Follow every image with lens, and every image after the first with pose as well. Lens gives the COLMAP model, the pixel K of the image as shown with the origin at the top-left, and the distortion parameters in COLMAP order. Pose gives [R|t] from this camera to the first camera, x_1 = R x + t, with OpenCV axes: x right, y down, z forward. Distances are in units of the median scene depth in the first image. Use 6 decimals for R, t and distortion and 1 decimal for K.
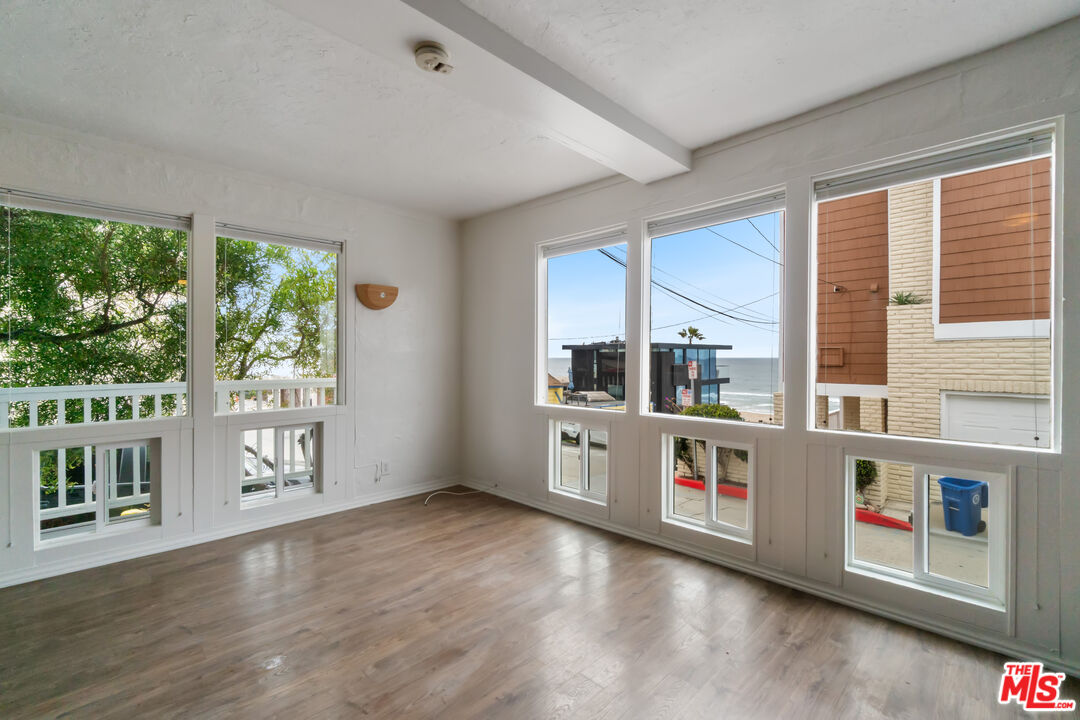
lens RADIAL K [[471.8, 0, 540.0], [0, 471.8, 360.0], [0, 0, 1]] dist [0.009713, 0.000414]
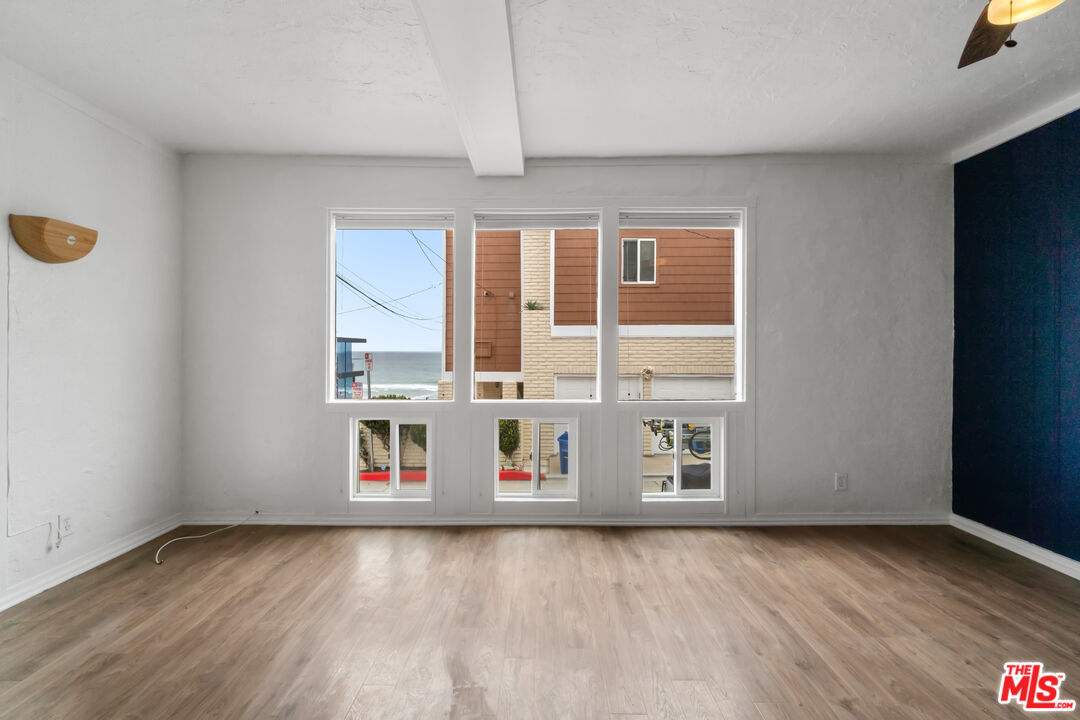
lens RADIAL K [[466.6, 0, 535.1], [0, 466.6, 353.6], [0, 0, 1]] dist [-0.000319, 0.000183]
pose [[0.719042, -0.001972, 0.694963, -0.195461], [0.002043, 0.999998, 0.000724, 0.005783], [-0.694963, 0.000899, 0.719045, 0.093707]]
